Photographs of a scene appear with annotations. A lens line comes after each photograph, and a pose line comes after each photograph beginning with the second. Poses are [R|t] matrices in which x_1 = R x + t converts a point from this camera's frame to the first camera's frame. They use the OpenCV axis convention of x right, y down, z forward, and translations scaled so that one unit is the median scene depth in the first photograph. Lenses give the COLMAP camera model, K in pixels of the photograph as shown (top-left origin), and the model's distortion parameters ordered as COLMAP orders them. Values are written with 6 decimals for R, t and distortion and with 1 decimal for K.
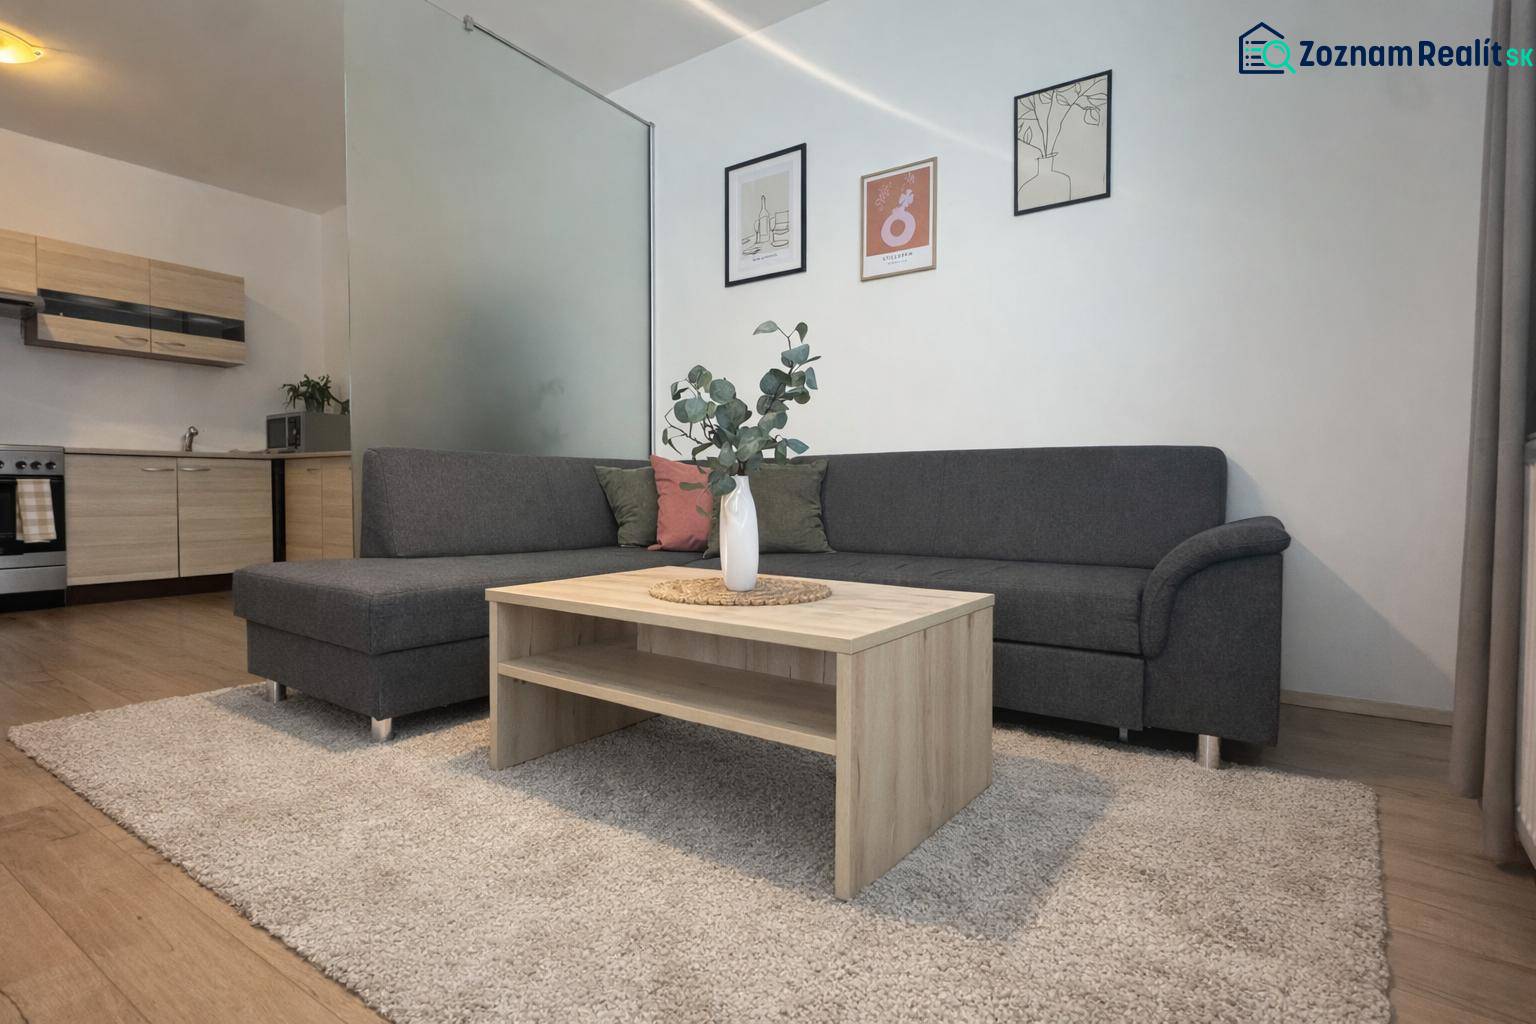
lens RADIAL K [[750.3, 0, 768.0], [0, 750.3, 512.0], [0, 0, 1]] dist [0.002879, 0.000491]
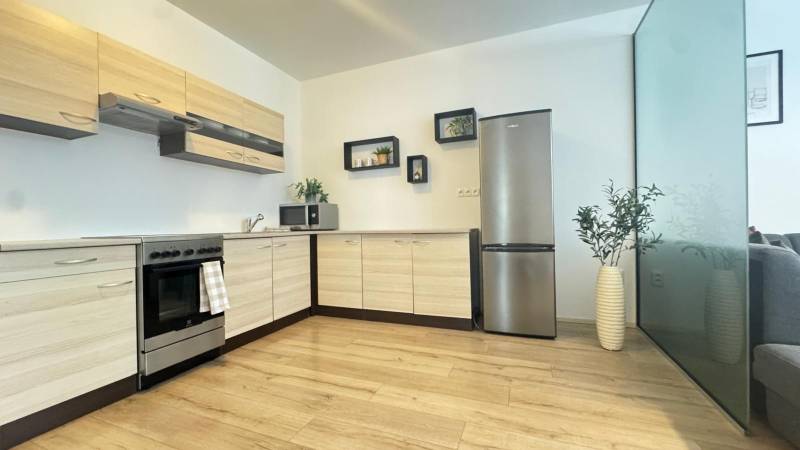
lens RADIAL K [[322.8, 0, 400.0], [0, 322.8, 225.0], [0, 0, 1]] dist [-0.002115, -0.000173]
pose [[0.973591, -0.024276, 0.227004, -0.715195], [0.032313, 0.998973, -0.031754, -0.070135], [-0.226000, 0.038251, 0.973376, 0.365777]]
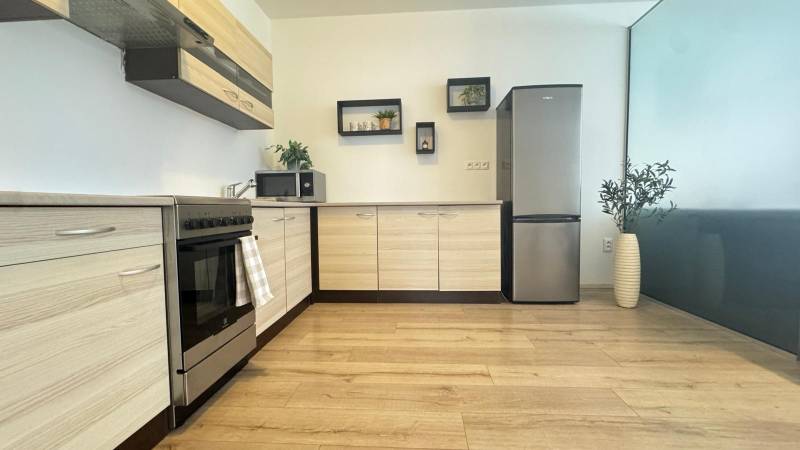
lens RADIAL K [[321.4, 0, 400.0], [0, 321.4, 225.0], [0, 0, 1]] dist [-0.000719, -0.000048]
pose [[0.852277, -0.045145, 0.521139, -0.922515], [0.036142, 0.998970, 0.027431, -0.055157], [-0.521840, -0.004543, 0.853031, 0.521413]]
